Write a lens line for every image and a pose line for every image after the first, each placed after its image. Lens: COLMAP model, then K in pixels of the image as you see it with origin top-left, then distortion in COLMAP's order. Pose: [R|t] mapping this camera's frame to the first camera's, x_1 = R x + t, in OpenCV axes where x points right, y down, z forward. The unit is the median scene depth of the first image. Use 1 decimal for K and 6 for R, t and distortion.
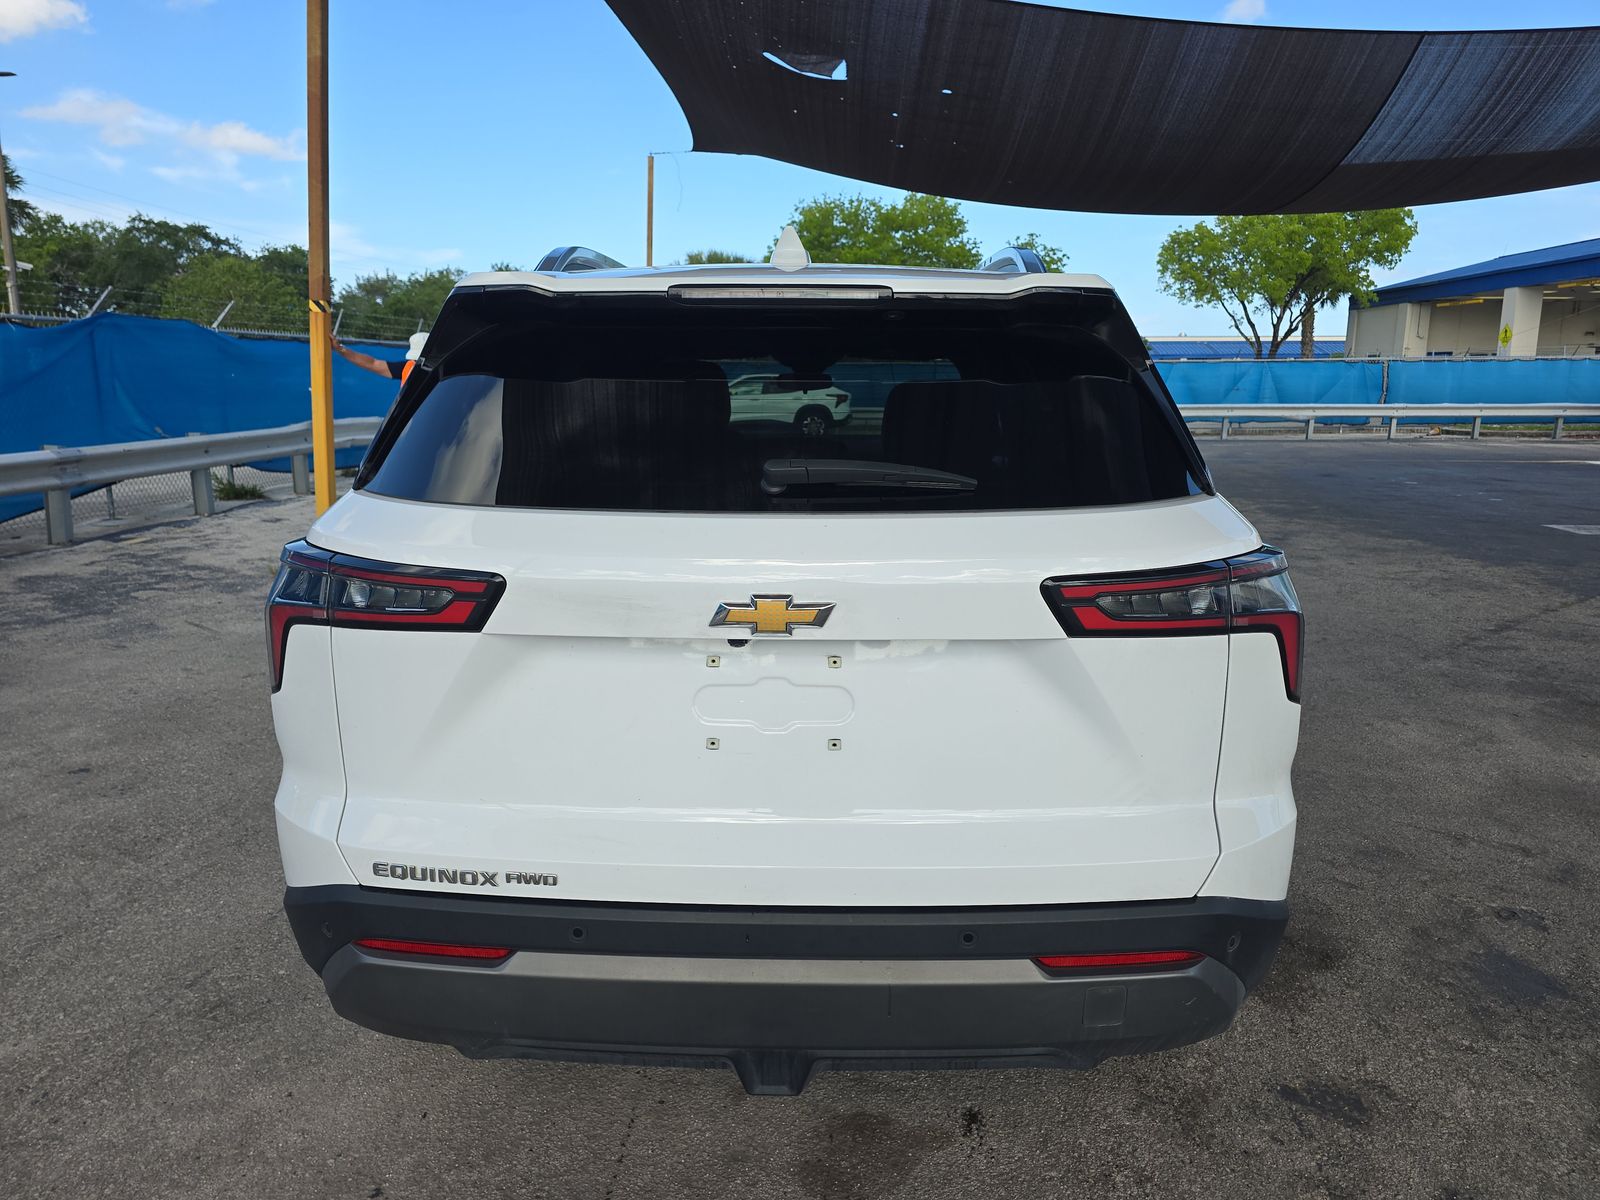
lens RADIAL K [[1094.3, 0, 804.2], [0, 1094.3, 605.3], [0, 0, 1]] dist [0.016025, -0.025815]
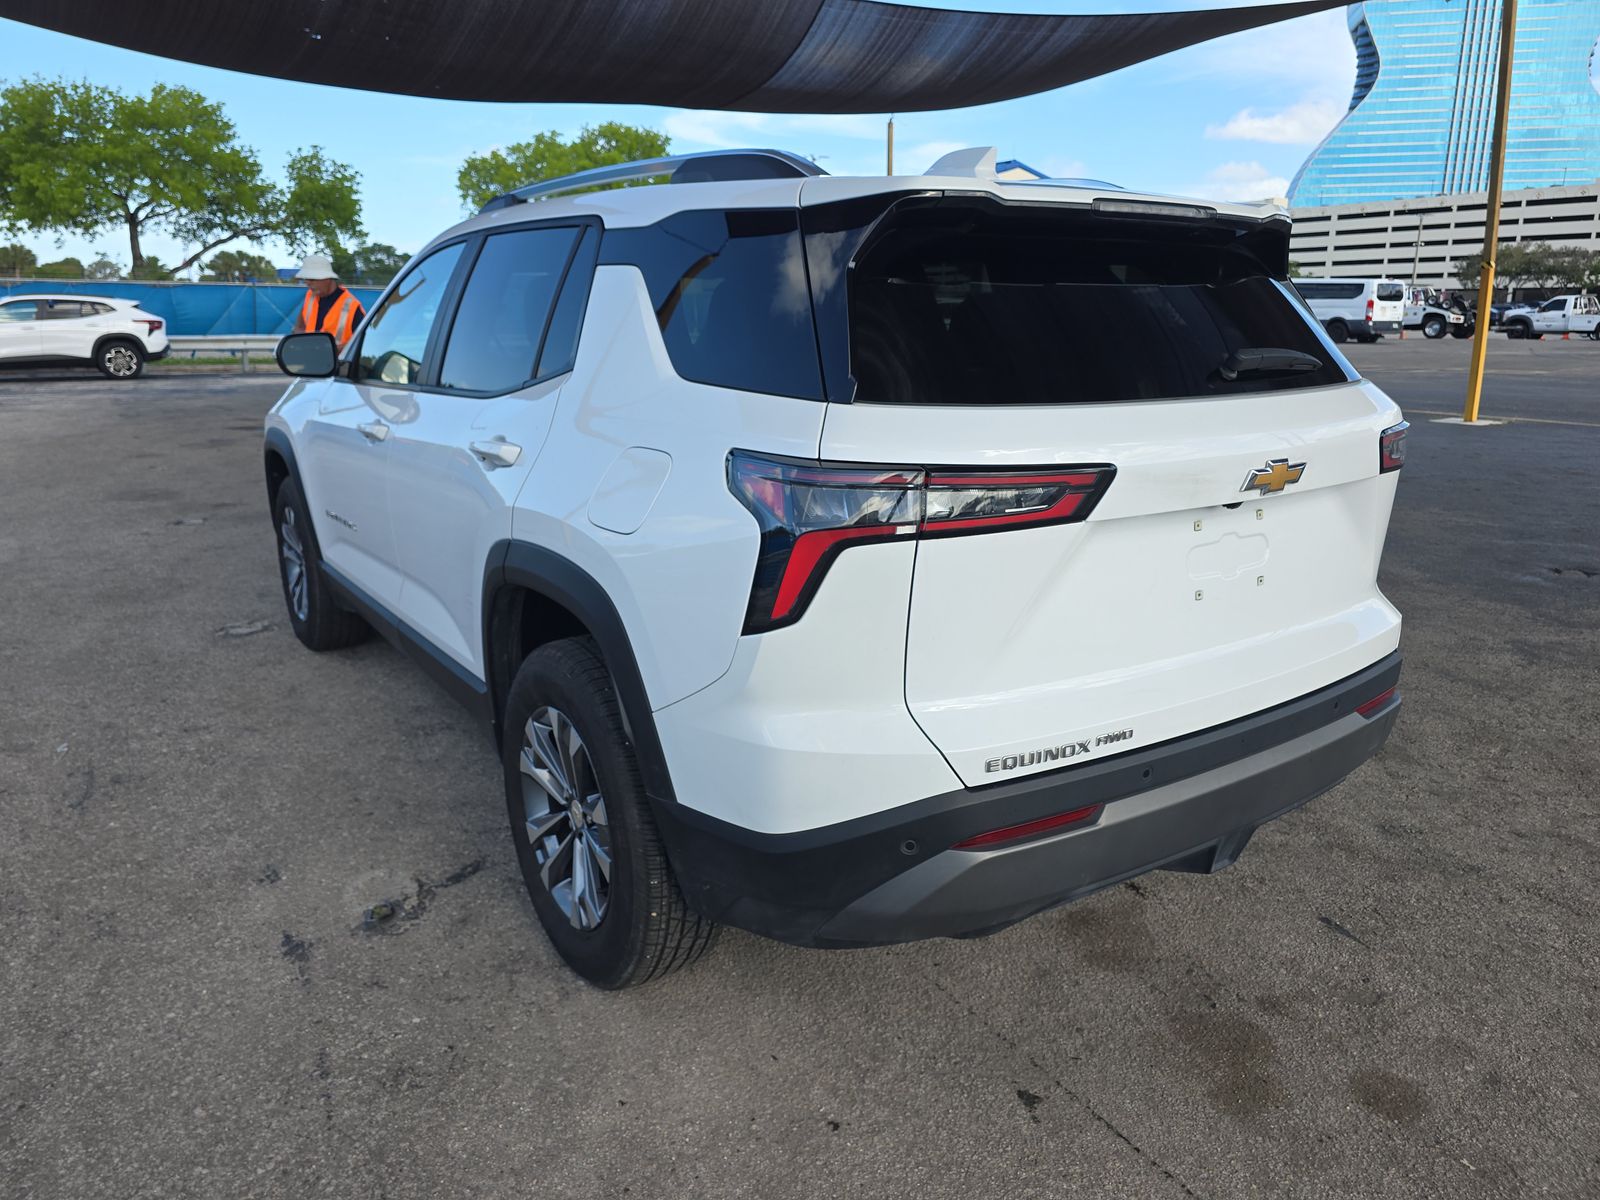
lens RADIAL K [[1094.3, 0, 806.0], [0, 1094.3, 599.4], [0, 0, 1]] dist [0.016025, -0.025815]
pose [[0.809138, -0.159876, 0.565451, -0.850259], [0.125506, 0.987091, 0.099498, -0.030633], [-0.574059, -0.009540, 0.818758, 0.202899]]
